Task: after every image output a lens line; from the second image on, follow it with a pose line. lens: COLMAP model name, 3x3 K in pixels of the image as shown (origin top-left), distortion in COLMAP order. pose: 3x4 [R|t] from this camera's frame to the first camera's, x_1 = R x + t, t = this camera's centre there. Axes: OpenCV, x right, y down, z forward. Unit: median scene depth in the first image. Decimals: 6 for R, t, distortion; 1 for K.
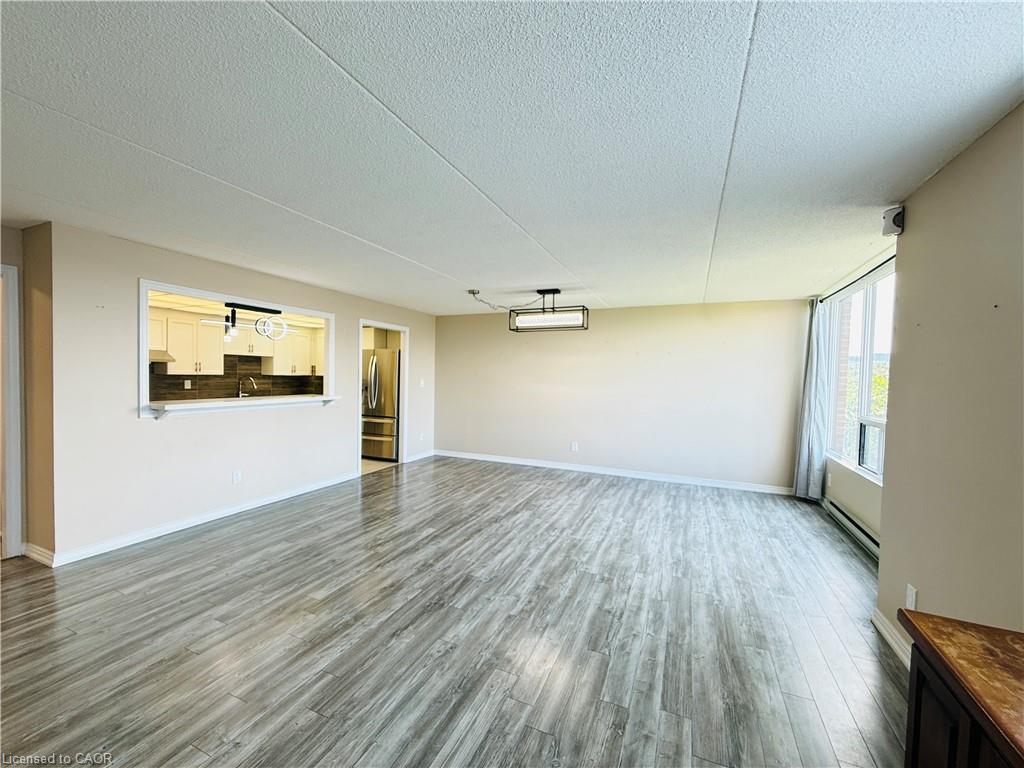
lens RADIAL K [[411.1, 0, 509.1], [0, 411.1, 386.4], [0, 0, 1]] dist [0.002227, -0.000008]
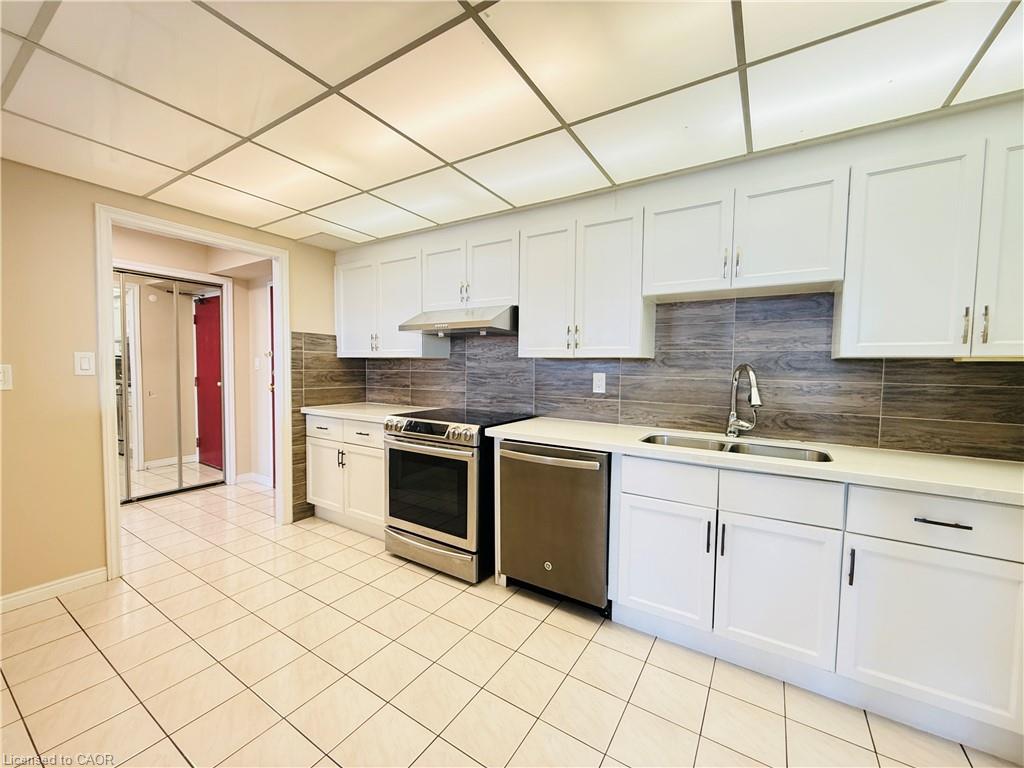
lens RADIAL K [[411.1, 0, 523.3], [0, 411.1, 387.6], [0, 0, 1]] dist [0.002227, -0.000008]
pose [[-0.151383, 0.017526, -0.988320, -0.560862], [-0.050642, 0.998392, 0.025462, -0.010617], [0.987177, 0.053905, -0.150252, 1.580322]]
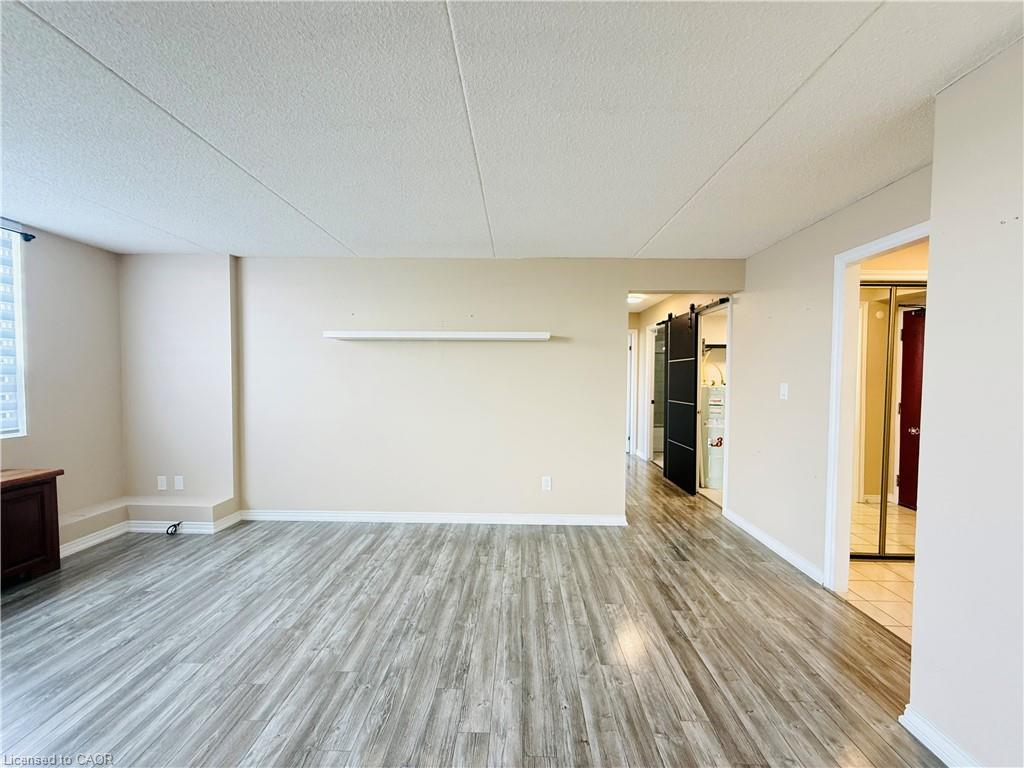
lens RADIAL K [[411.1, 0, 510.1], [0, 411.1, 383.1], [0, 0, 1]] dist [0.002227, -0.000008]
pose [[-0.923519, -0.016208, -0.383210, -0.289158], [-0.036475, 0.998290, 0.045681, -0.023475], [0.381814, 0.056165, -0.922531, 0.964291]]
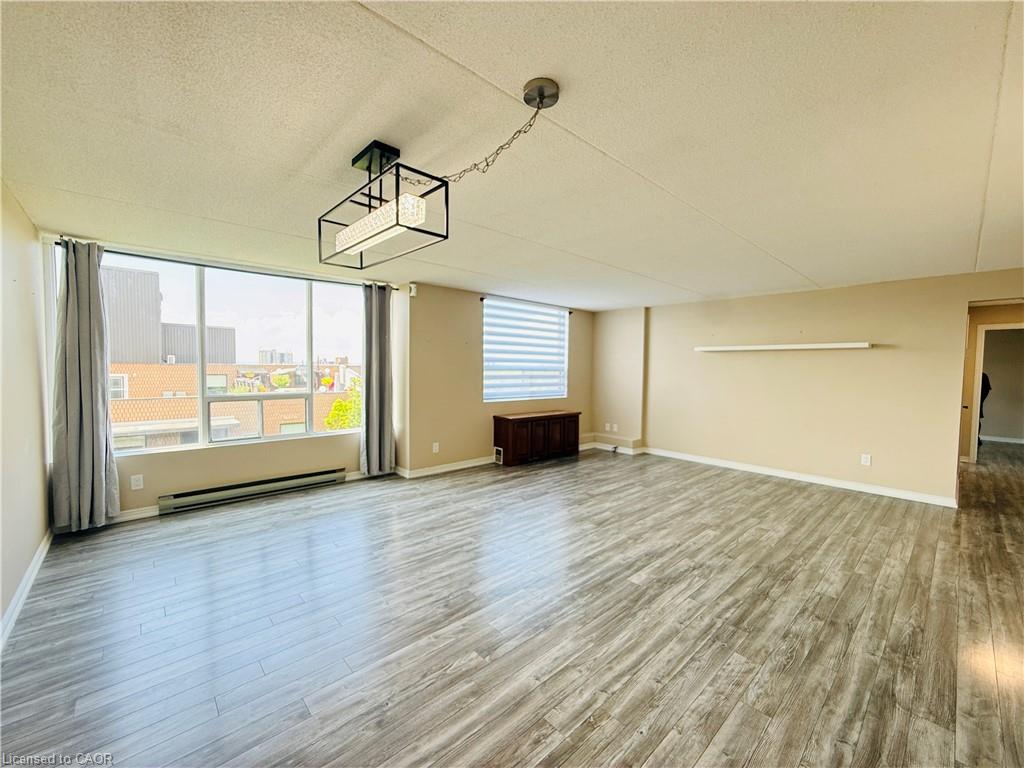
lens RADIAL K [[411.1, 0, 511.7], [0, 411.1, 387.2], [0, 0, 1]] dist [0.002227, -0.000008]
pose [[-0.914953, -0.051229, 0.400296, -0.253351], [-0.018658, 0.996219, 0.084848, -0.049714], [-0.403129, 0.070163, -0.912449, 1.662657]]
